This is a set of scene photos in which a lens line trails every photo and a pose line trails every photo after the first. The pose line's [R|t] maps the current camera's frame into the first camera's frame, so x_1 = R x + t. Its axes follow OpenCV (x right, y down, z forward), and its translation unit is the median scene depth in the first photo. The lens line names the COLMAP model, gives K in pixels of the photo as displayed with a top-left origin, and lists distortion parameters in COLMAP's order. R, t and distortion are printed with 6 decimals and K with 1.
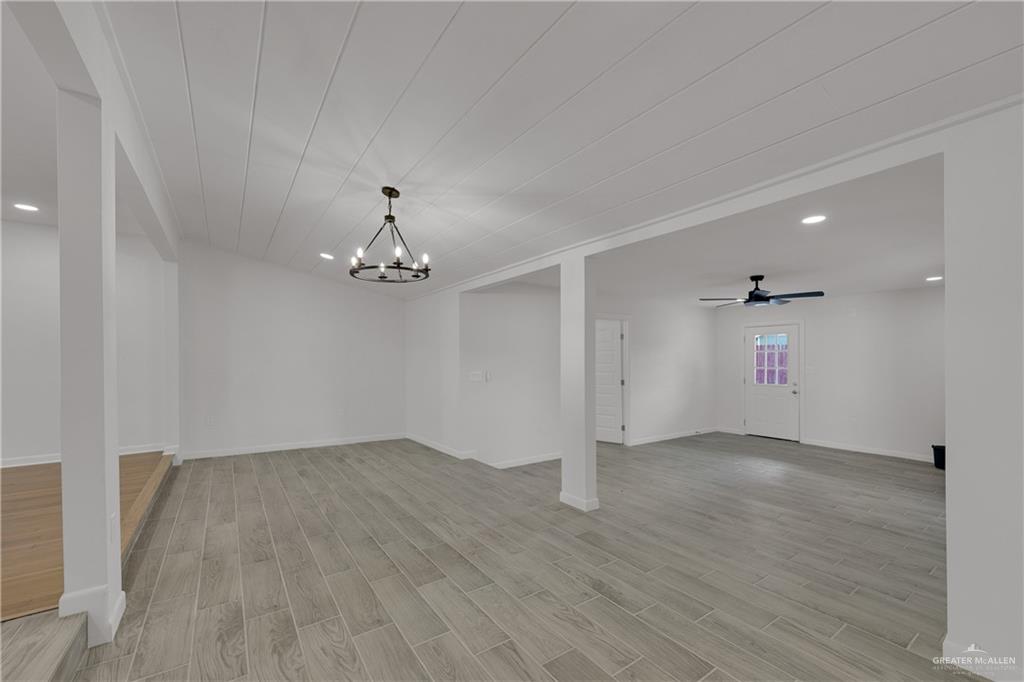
lens RADIAL K [[407.3, 0, 516.2], [0, 407.3, 353.5], [0, 0, 1]] dist [-0.001112, -0.000122]
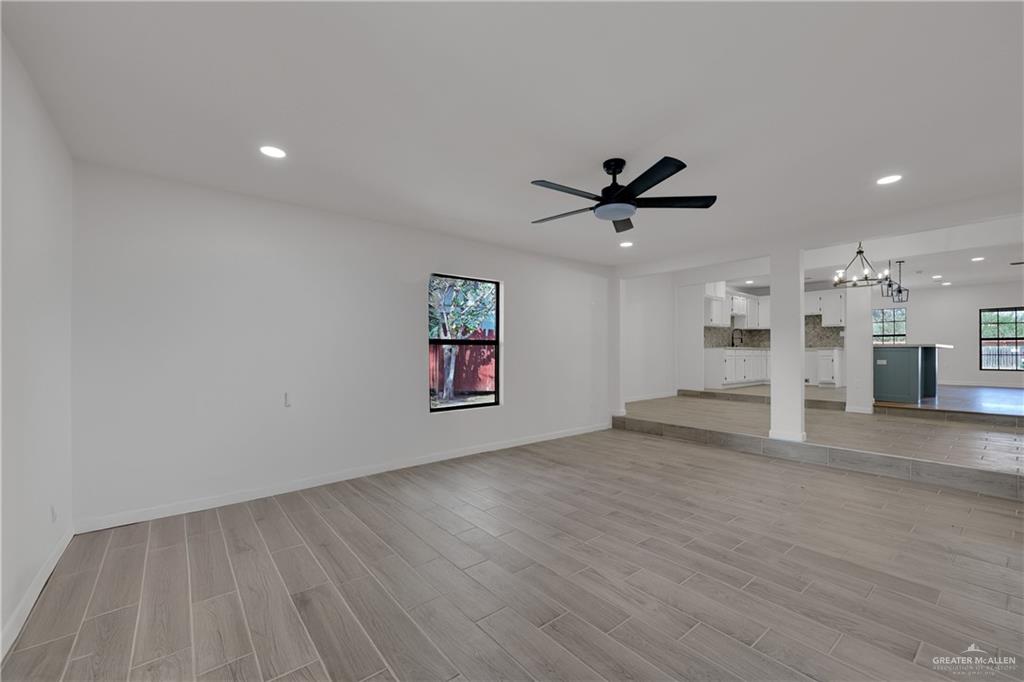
lens RADIAL K [[407.3, 0, 516.2], [0, 407.3, 353.5], [0, 0, 1]] dist [-0.001112, -0.000122]
pose [[-0.997786, 0.003591, -0.066411, 0.984884], [0.003212, 0.999978, 0.005806, 0.078676], [0.066430, 0.005580, -0.997775, 1.991045]]
